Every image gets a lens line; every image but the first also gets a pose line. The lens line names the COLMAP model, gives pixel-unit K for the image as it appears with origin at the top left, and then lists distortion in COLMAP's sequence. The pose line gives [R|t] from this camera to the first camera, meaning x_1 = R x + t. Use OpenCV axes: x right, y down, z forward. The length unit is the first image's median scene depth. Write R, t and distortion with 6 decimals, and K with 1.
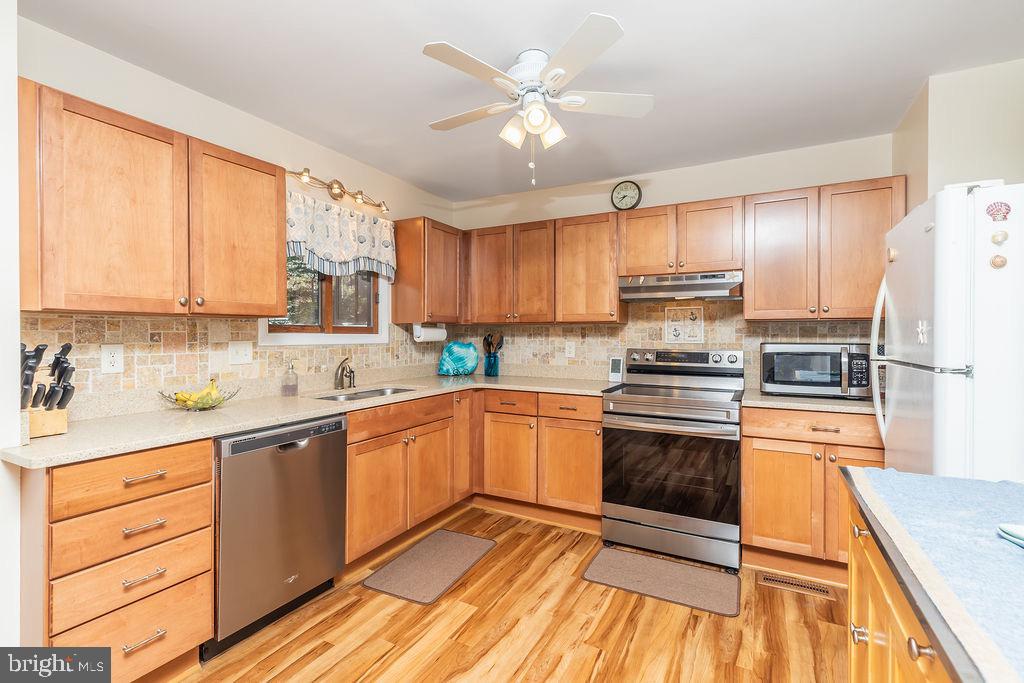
lens RADIAL K [[465.5, 0, 509.6], [0, 465.5, 338.4], [0, 0, 1]] dist [0.006397, -0.001456]
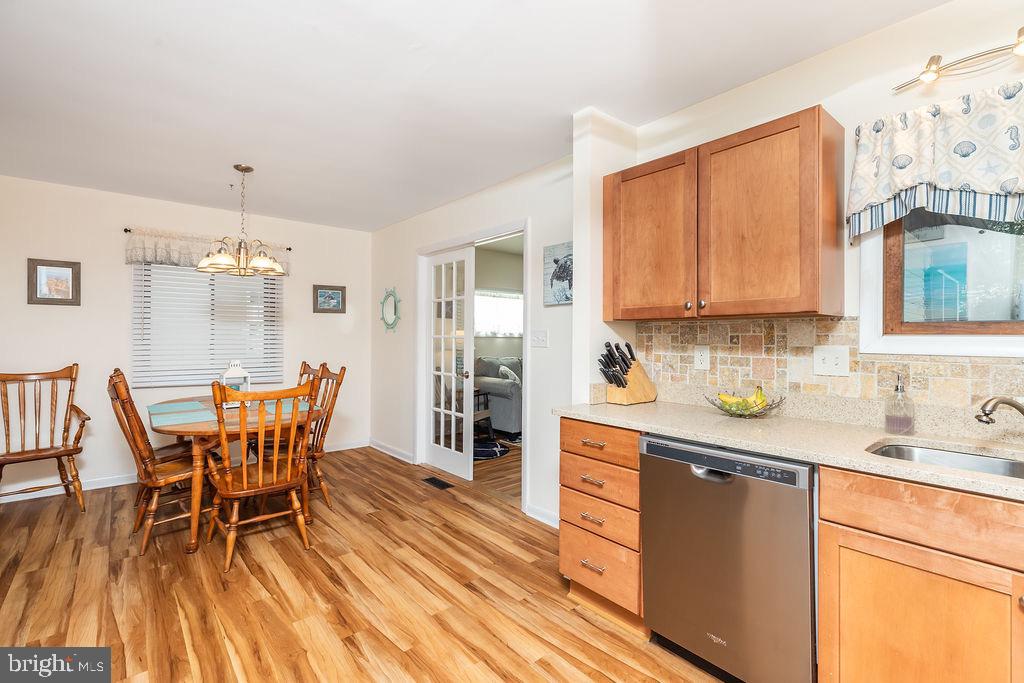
lens RADIAL K [[465.5, 0, 510.8], [0, 465.5, 336.2], [0, 0, 1]] dist [0.006397, -0.001456]
pose [[-0.360921, -0.001490, -0.932595, 0.404182], [-0.012045, 0.999923, 0.003064, -0.007628], [0.932519, 0.012339, -0.360911, 0.923977]]
